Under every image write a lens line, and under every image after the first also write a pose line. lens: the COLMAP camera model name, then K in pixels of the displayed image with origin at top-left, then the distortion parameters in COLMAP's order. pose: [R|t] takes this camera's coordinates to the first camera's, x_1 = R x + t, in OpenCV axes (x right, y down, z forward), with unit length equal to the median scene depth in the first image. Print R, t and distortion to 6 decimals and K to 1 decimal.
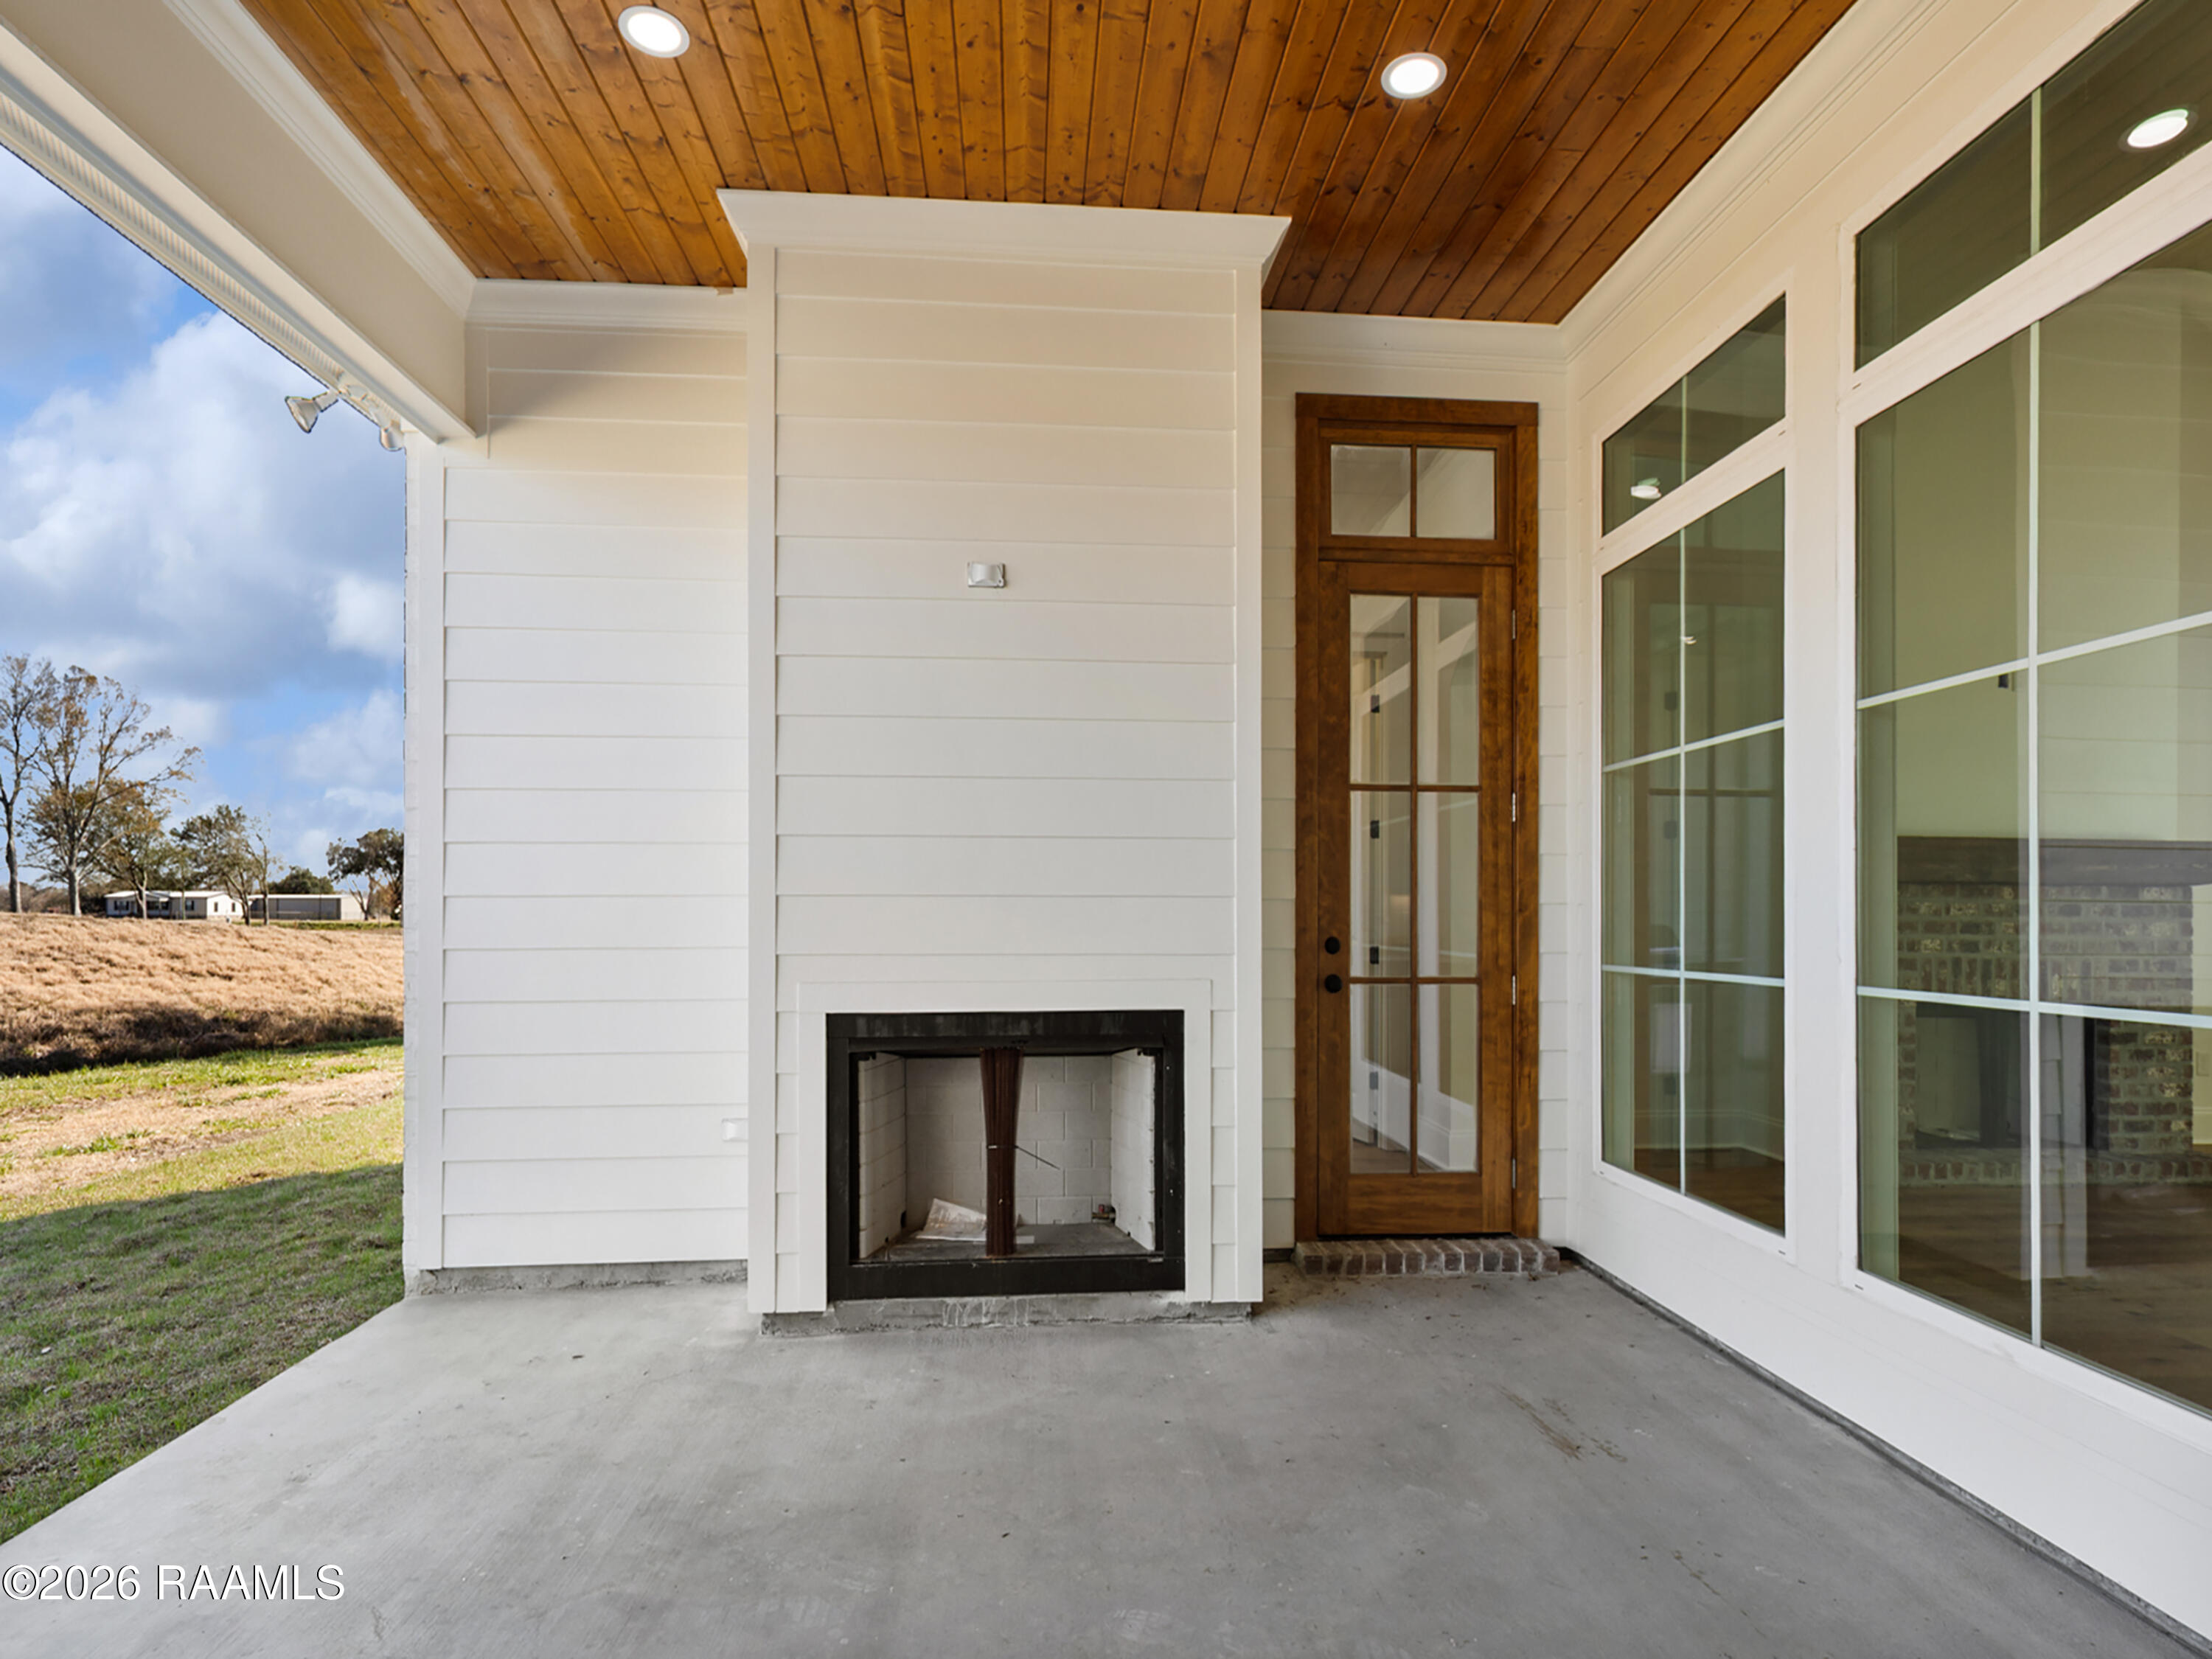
lens RADIAL K [[1155.3, 0, 1098.8], [0, 1155.3, 882.8], [0, 0, 1]] dist [-0.002275, -0.000385]
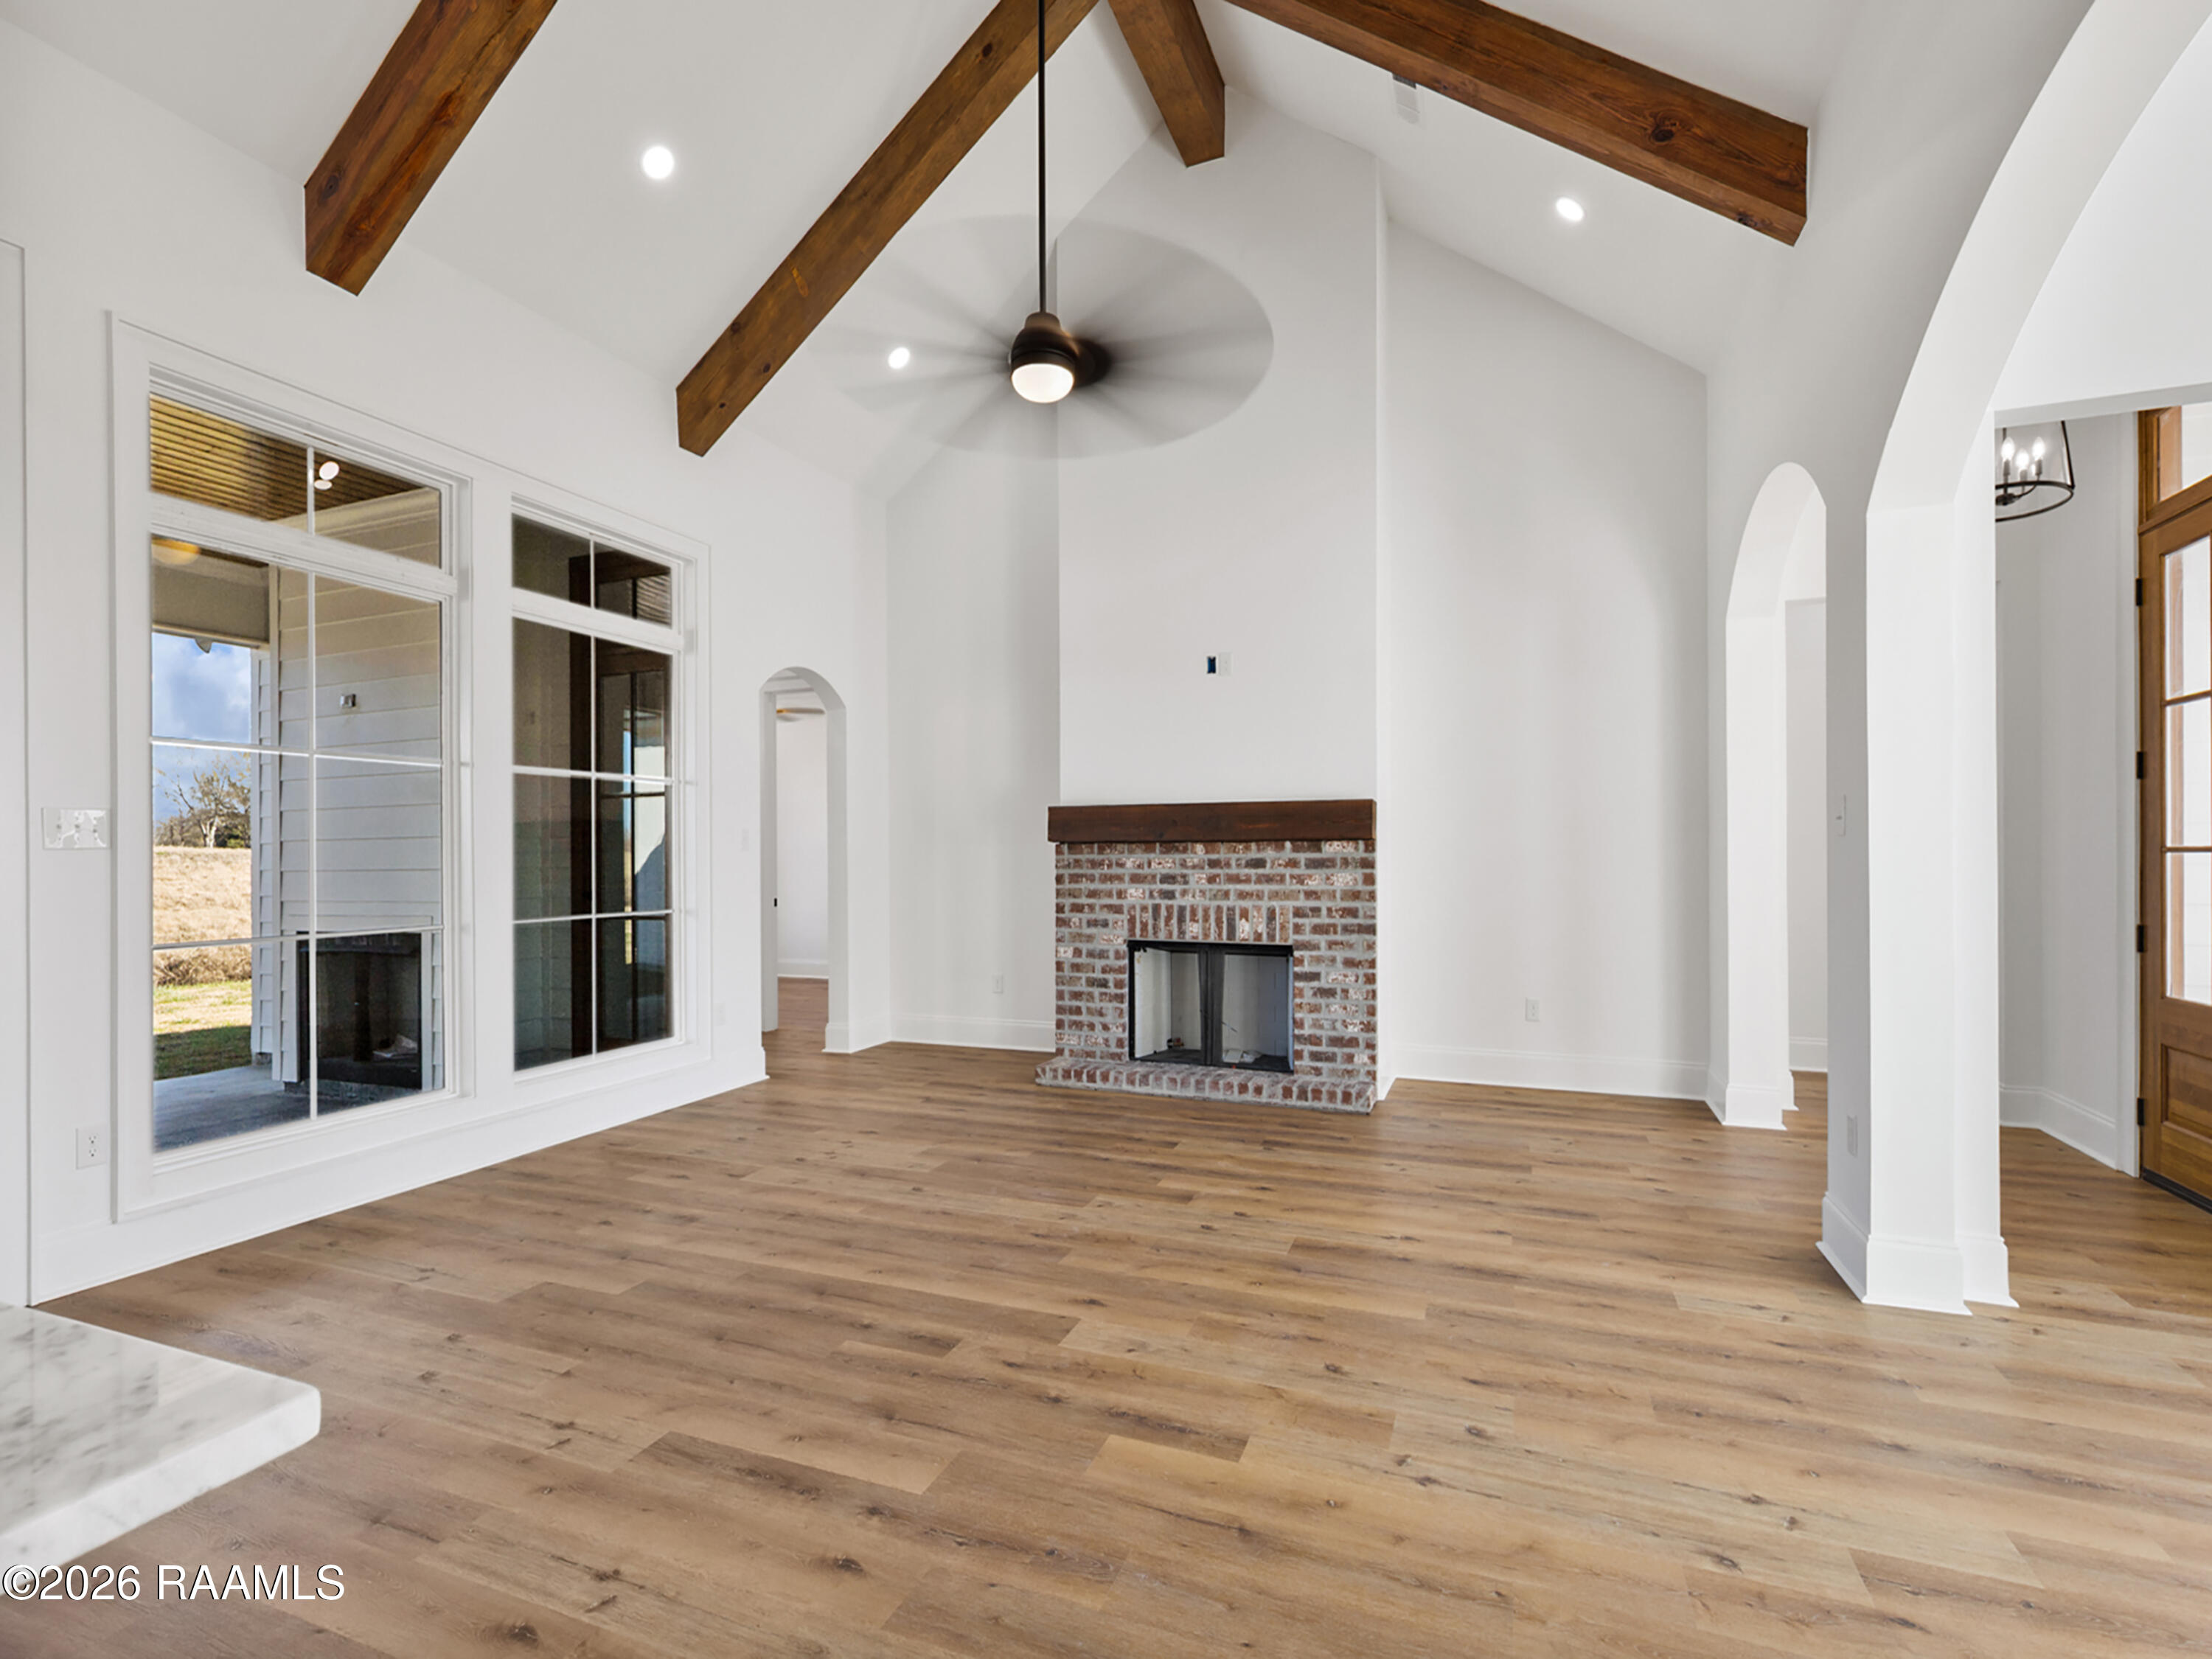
lens RADIAL K [[1004.7, 0, 1125.2], [0, 1004.7, 860.7], [0, 0, 1]] dist [0.014664, -0.000476]
pose [[0.915625, -0.011766, -0.401862, 1.123492], [0.014878, 0.999879, 0.004625, 0.014735], [0.401759, -0.010214, 0.915689, 0.035942]]
